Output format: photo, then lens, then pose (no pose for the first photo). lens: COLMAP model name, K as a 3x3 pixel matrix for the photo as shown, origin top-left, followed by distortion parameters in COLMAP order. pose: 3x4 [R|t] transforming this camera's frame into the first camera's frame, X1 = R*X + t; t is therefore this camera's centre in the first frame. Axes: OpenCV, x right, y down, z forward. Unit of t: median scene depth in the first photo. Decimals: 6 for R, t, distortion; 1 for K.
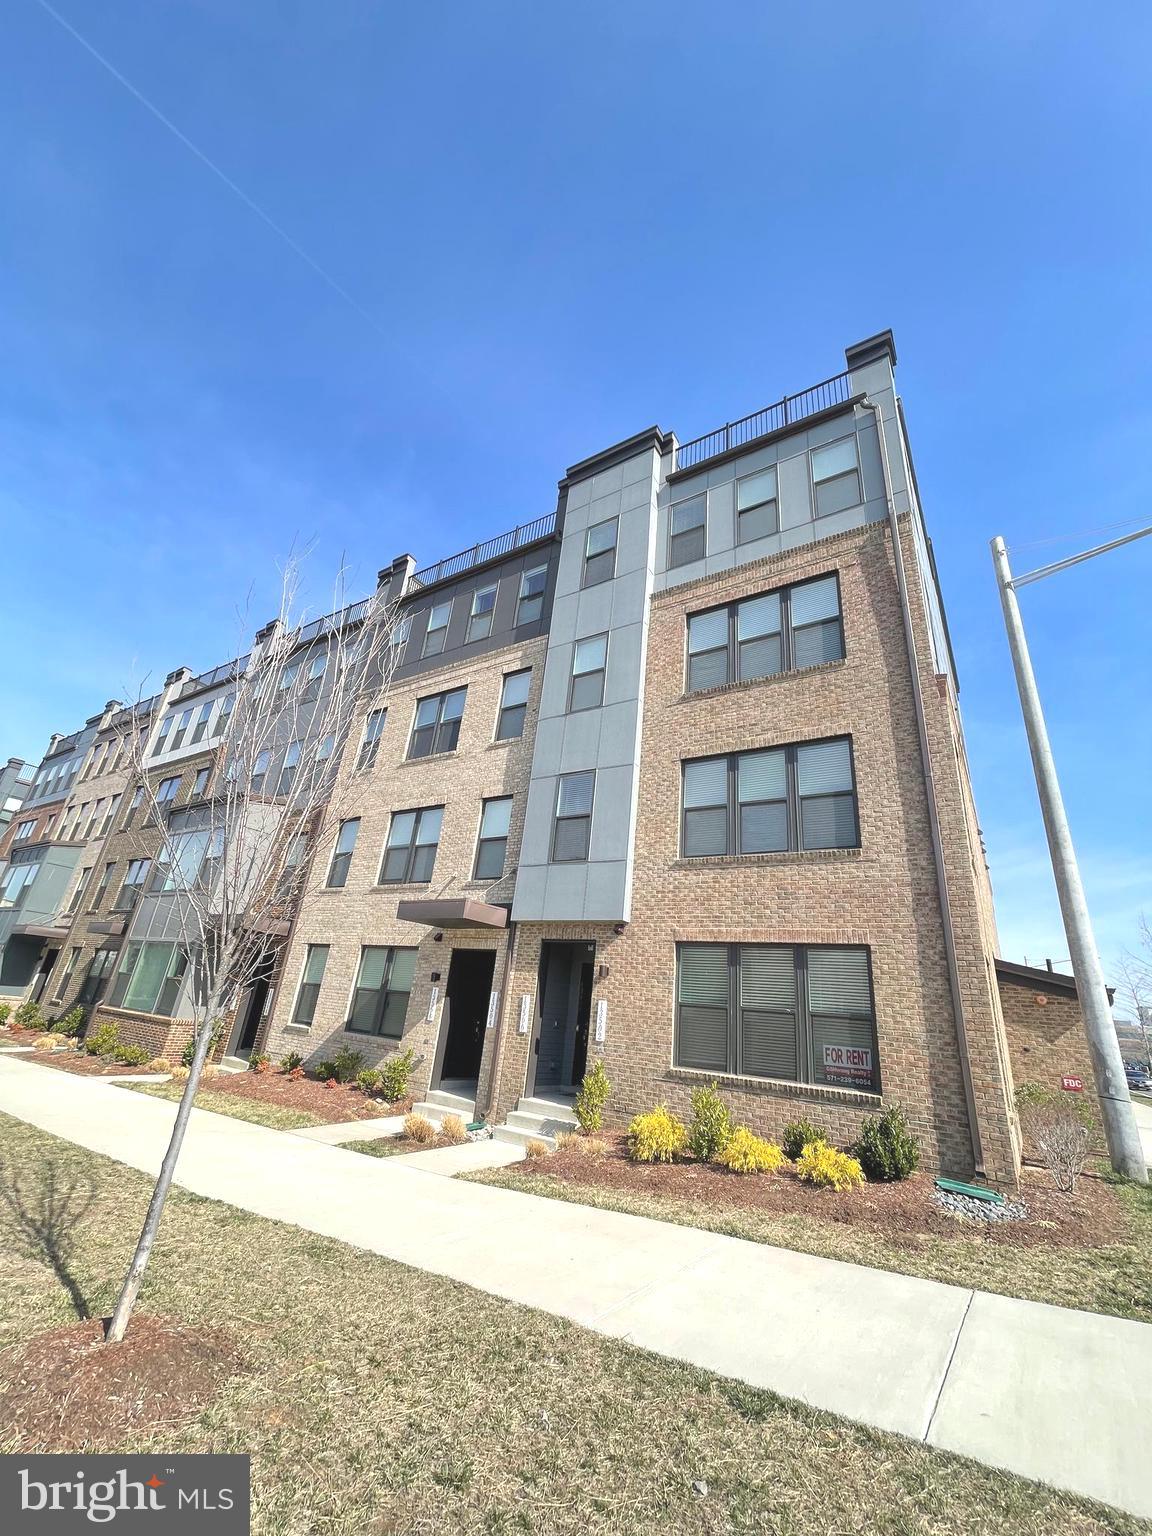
lens RADIAL K [[617.2, 0, 584.8], [0, 617.2, 760.2], [0, 0, 1]] dist [-0.003057, -0.000427]
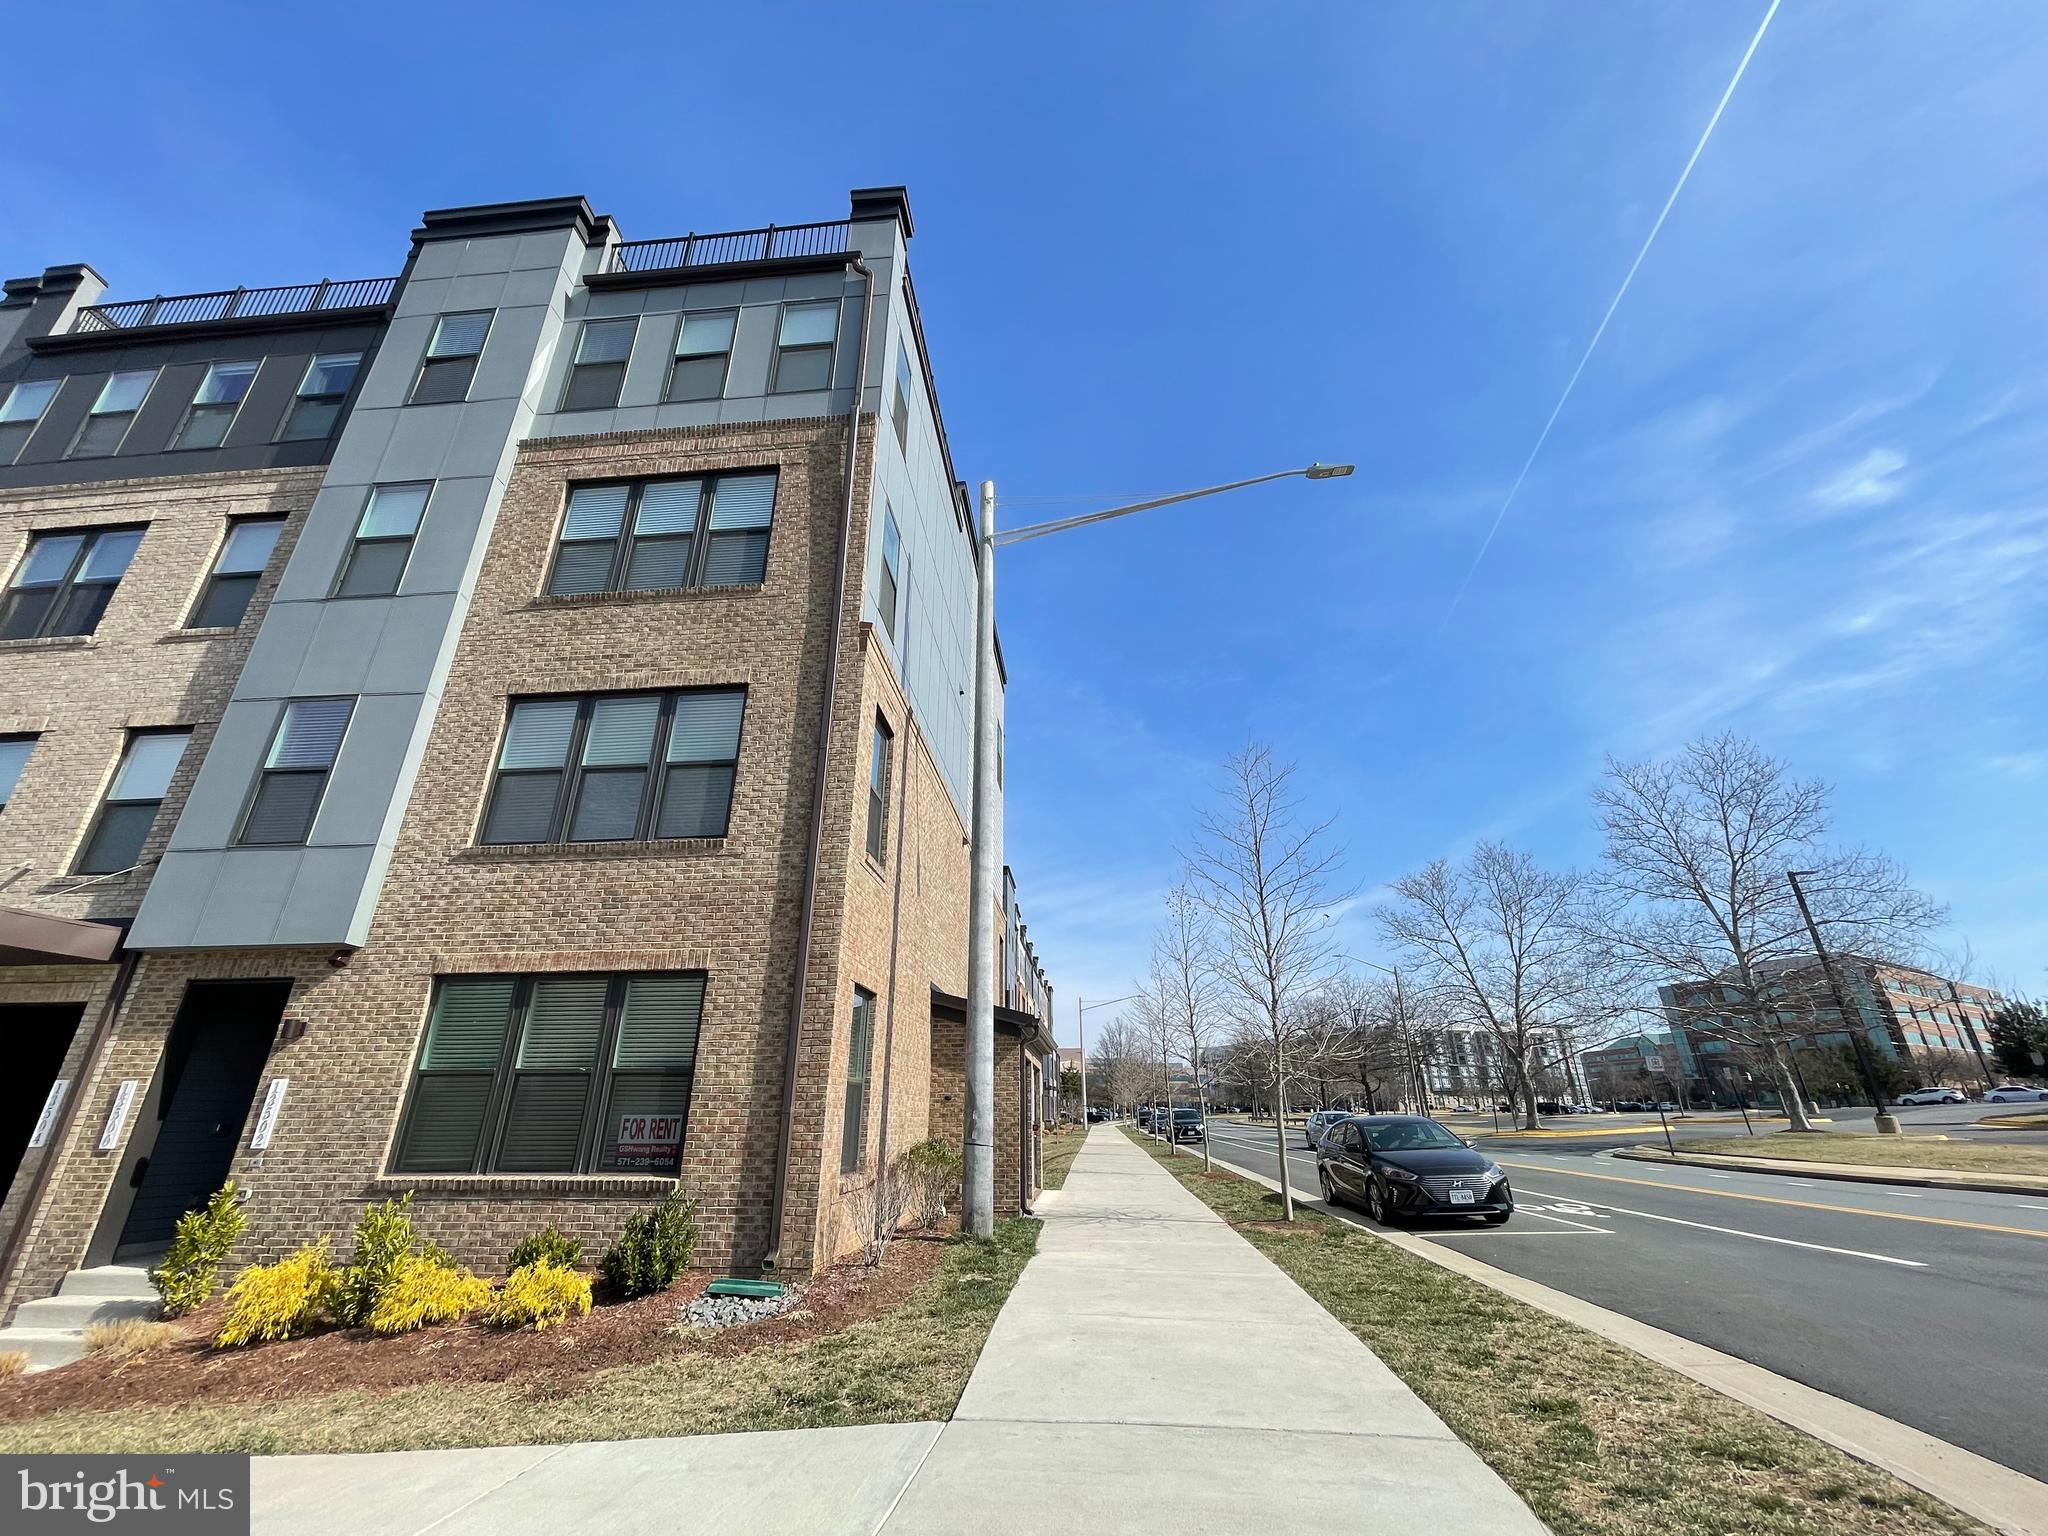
lens RADIAL K [[822.9, 0, 1022.3], [0, 822.9, 759.5], [0, 0, 1]] dist [-0.003057, -0.000427]
pose [[0.875538, 0.101377, 0.472393, 0.232537], [-0.104990, 0.994296, -0.018789, 0.026206], [-0.471603, -0.033146, 0.881188, -0.009883]]
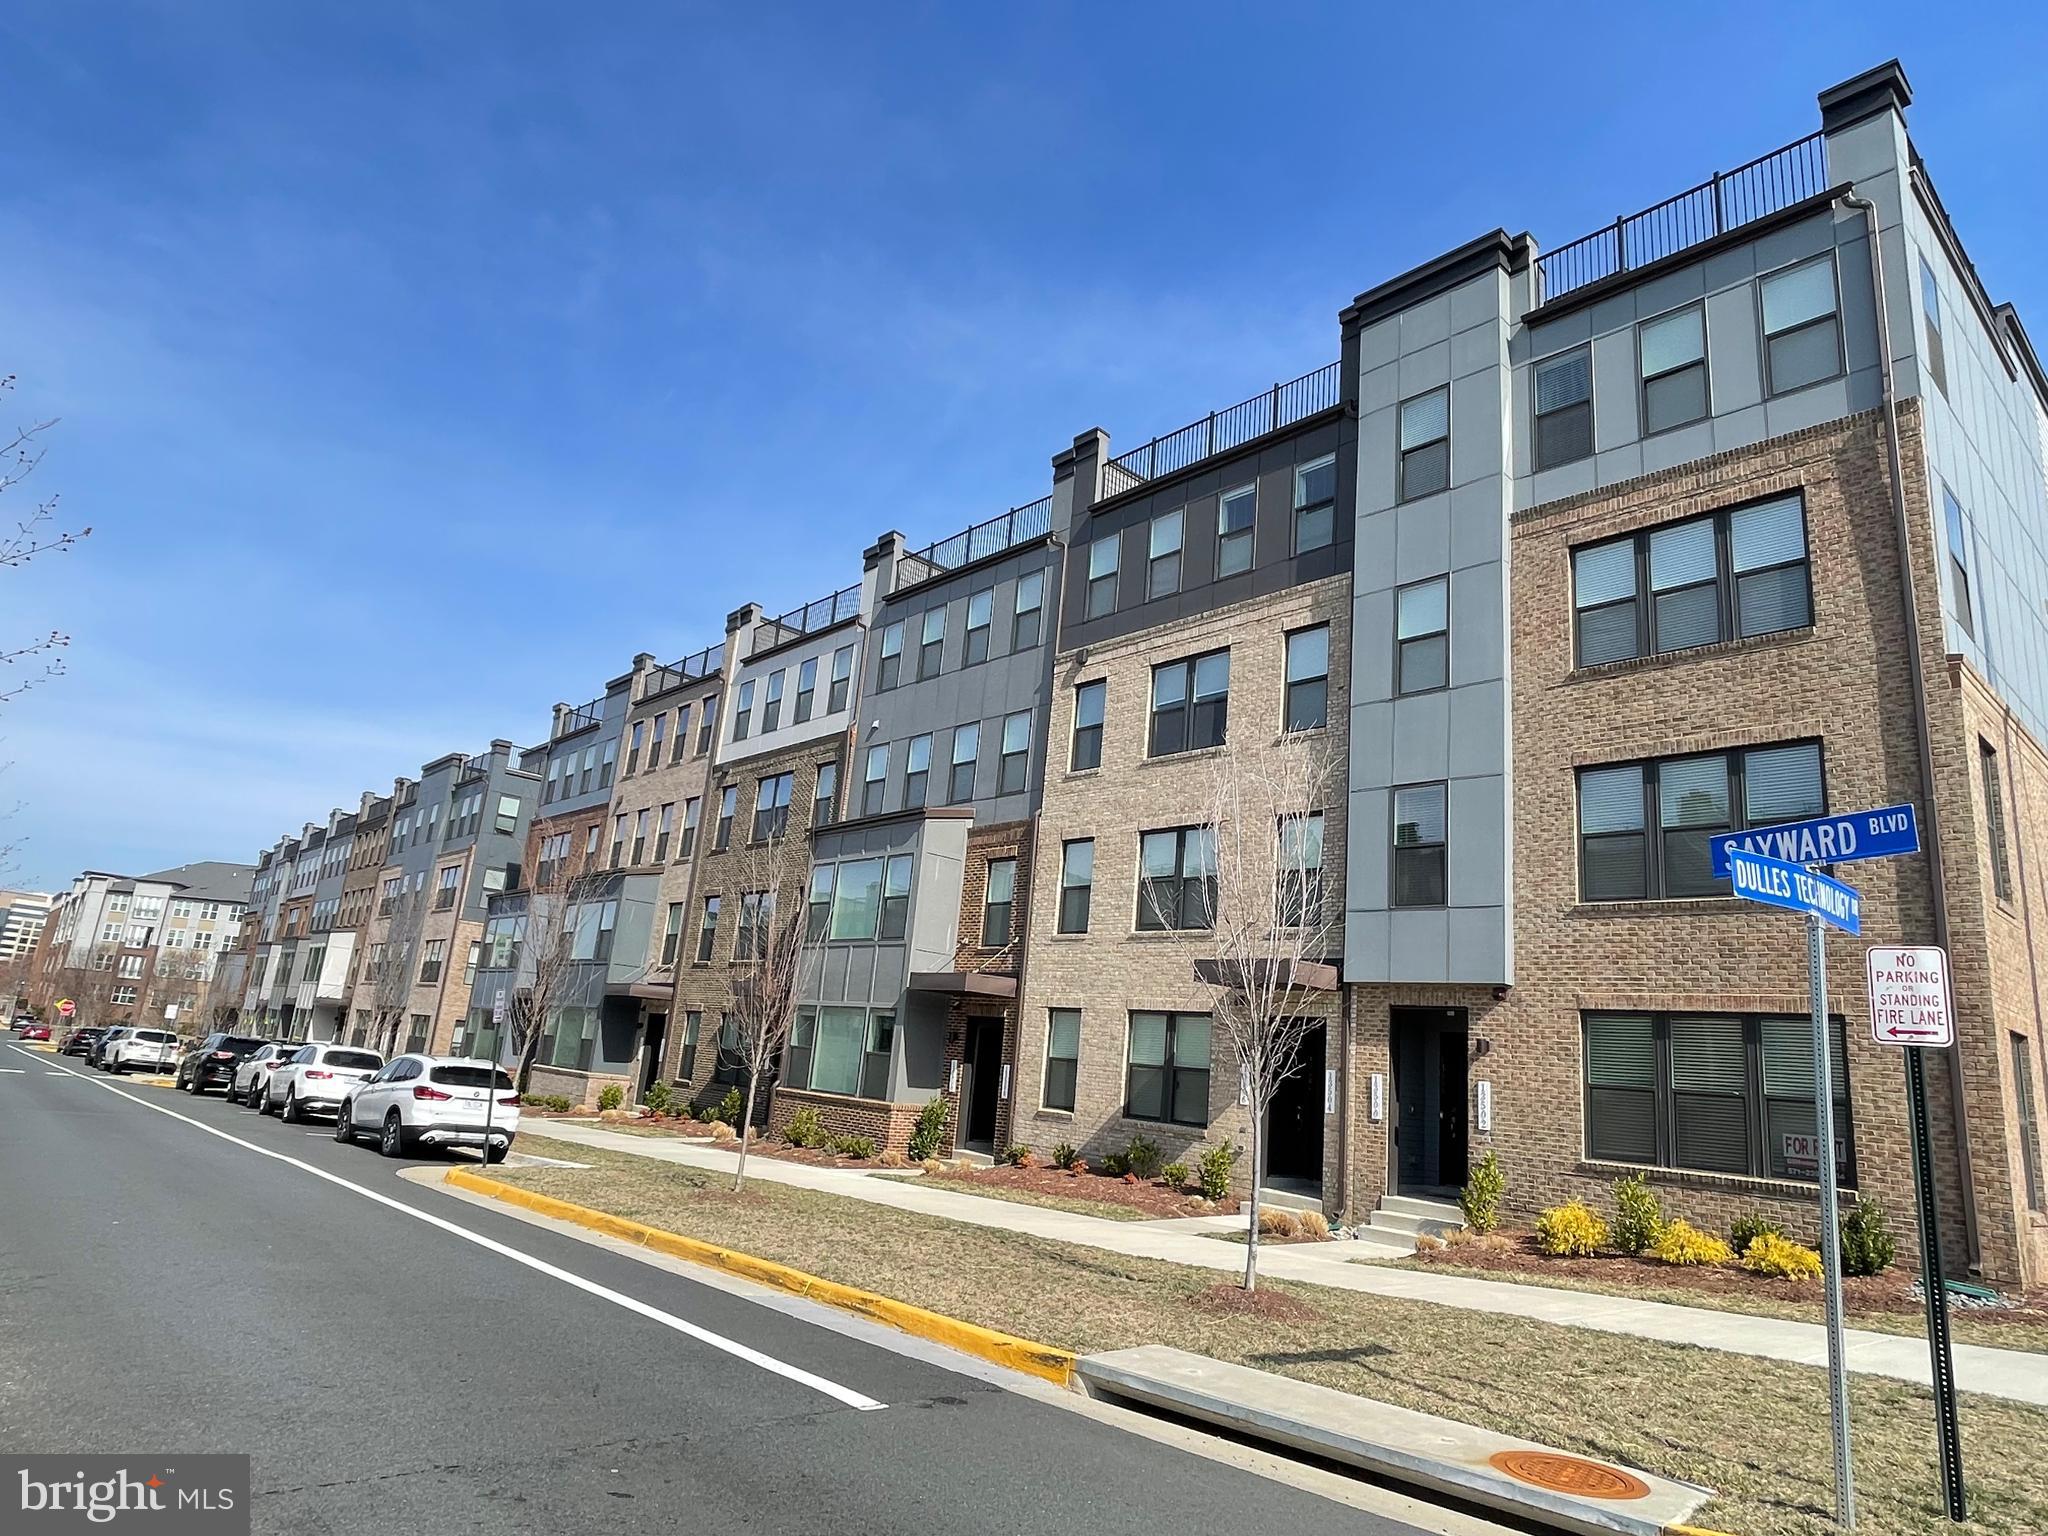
lens RADIAL K [[1199.5, 0, 1026.1], [0, 1199.5, 772.5], [0, 0, 1]] dist [-0.002852, -0.002552]
pose [[0.966210, -0.068841, -0.248393, -0.122683], [0.100365, 0.988100, 0.116558, -0.232028], [0.237413, -0.137550, 0.961621, -0.545164]]
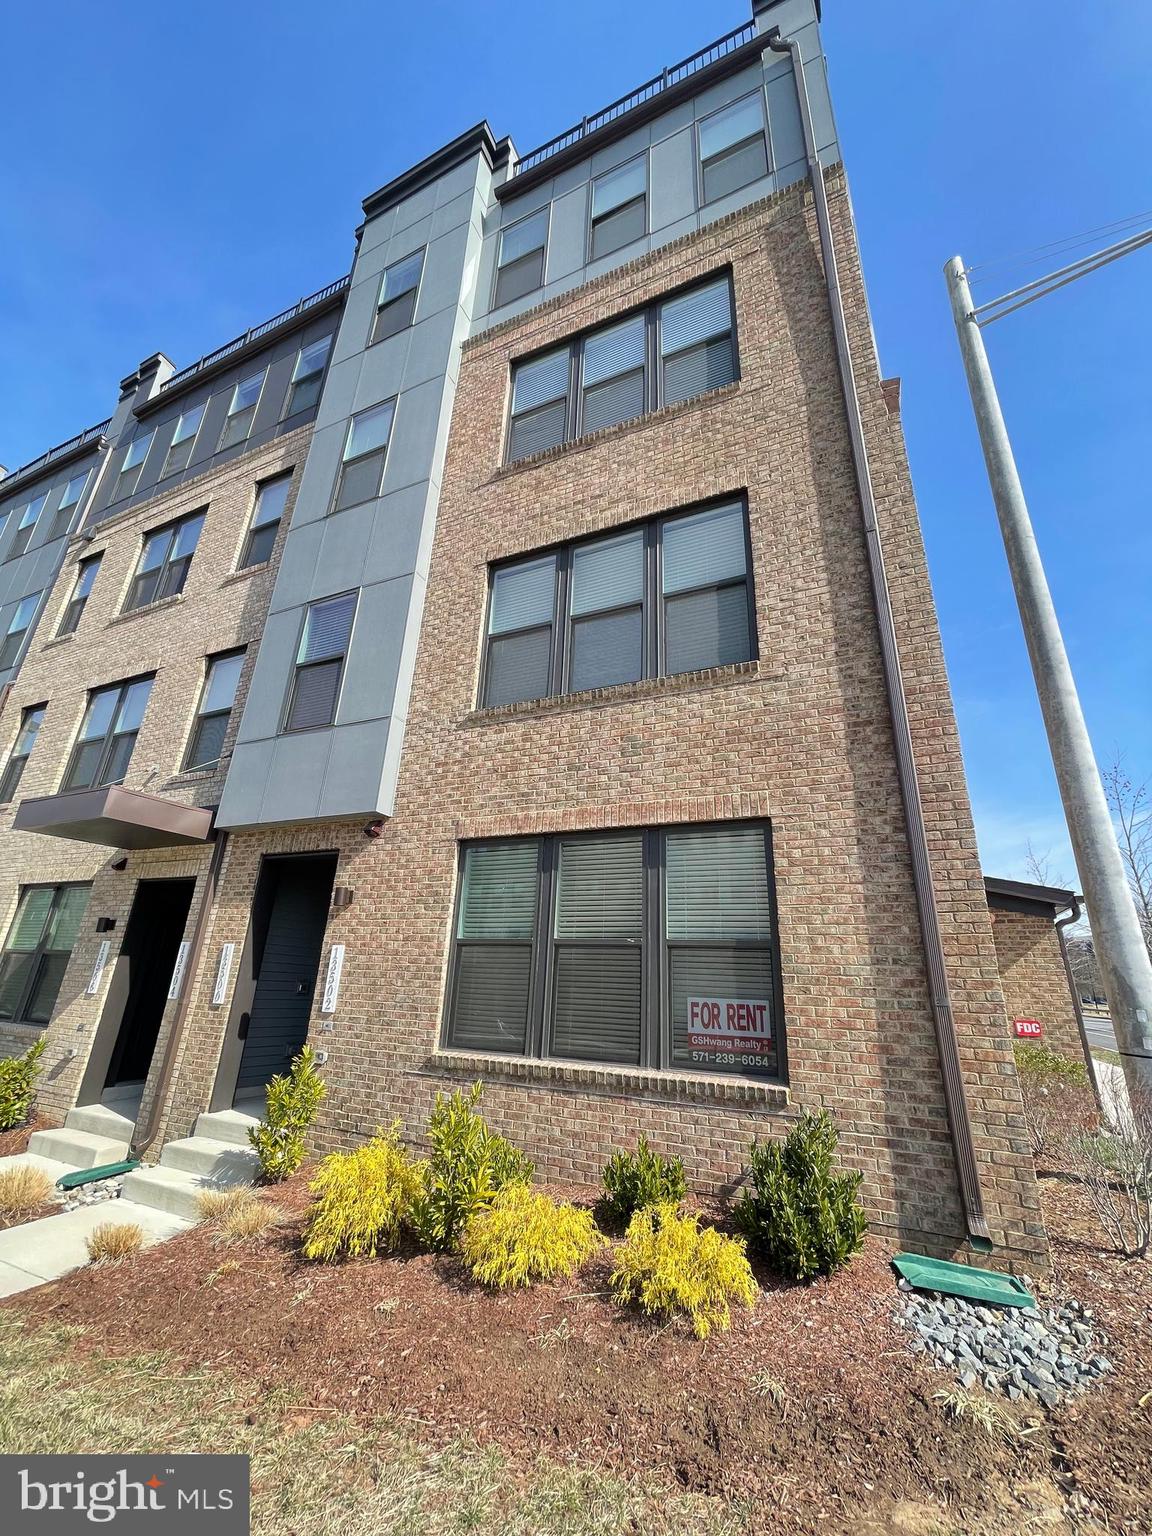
lens RADIAL K [[617.2, 0, 583.9], [0, 617.2, 757.3], [0, 0, 1]] dist [-0.003057, -0.000427]
pose [[0.987971, 0.000397, 0.154639, 0.159545], [-0.008552, 0.998607, 0.052074, 0.166318], [-0.154402, -0.052770, 0.986598, 0.365140]]
